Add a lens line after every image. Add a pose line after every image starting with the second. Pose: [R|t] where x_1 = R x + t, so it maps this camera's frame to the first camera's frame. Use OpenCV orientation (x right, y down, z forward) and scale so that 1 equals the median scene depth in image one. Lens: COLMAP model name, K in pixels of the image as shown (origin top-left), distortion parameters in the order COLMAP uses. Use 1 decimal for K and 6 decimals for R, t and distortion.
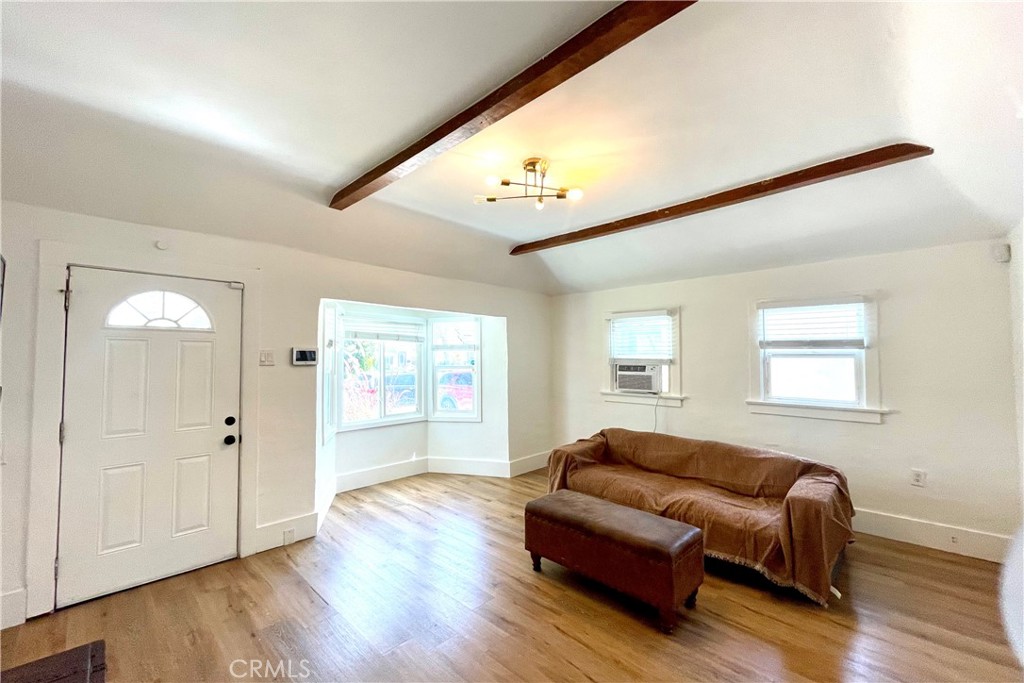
lens RADIAL K [[415.9, 0, 512.0], [0, 415.9, 341.5], [0, 0, 1]] dist [-0.001208, 0.000013]
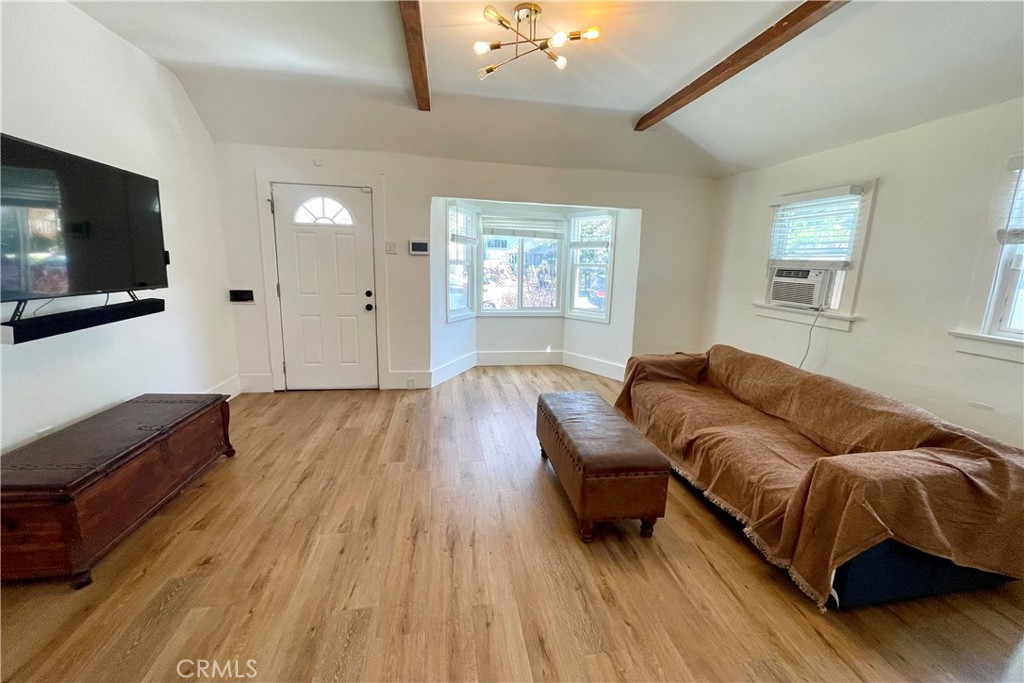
lens RADIAL K [[416.3, 0, 512.0], [0, 416.3, 341.5], [0, 0, 1]] dist [-0.002058, -0.000433]
pose [[0.804571, 0.138647, -0.577445, 0.427358], [-0.007741, 0.974730, 0.223251, 0.027729], [0.593806, -0.175151, 0.785313, 0.138891]]
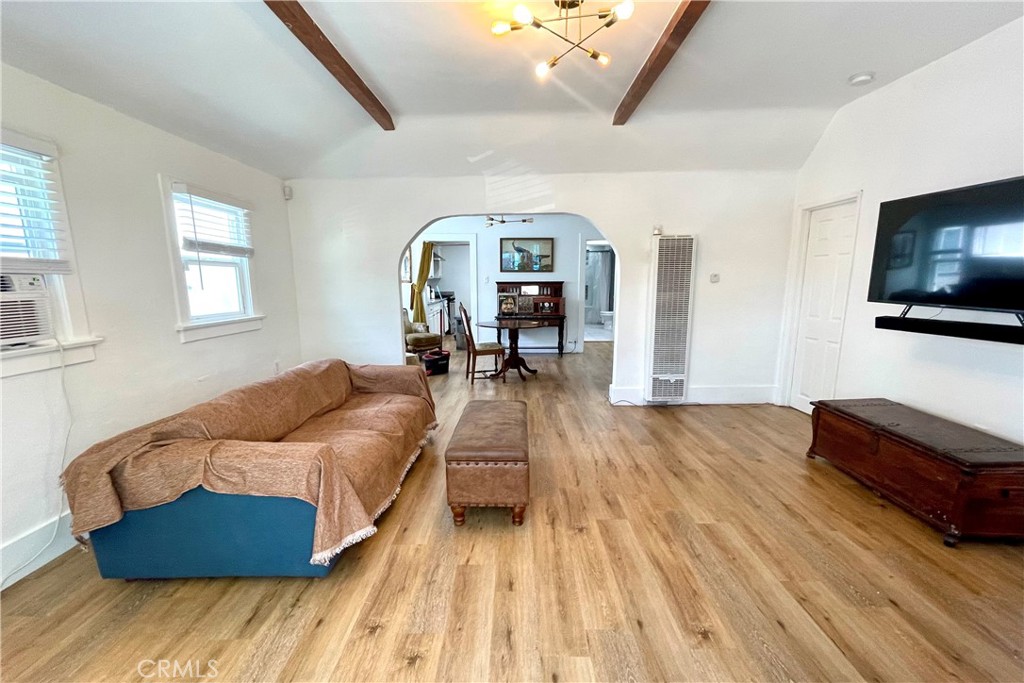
lens RADIAL K [[468.4, 0, 512.6], [0, 468.4, 374.0], [0, 0, 1]] dist [0.000575, 0.000084]
pose [[-0.694185, -0.133969, 0.707220, -0.408731], [-0.017444, 0.985369, 0.169537, 0.083924], [-0.719585, 0.105353, -0.686366, 1.225503]]
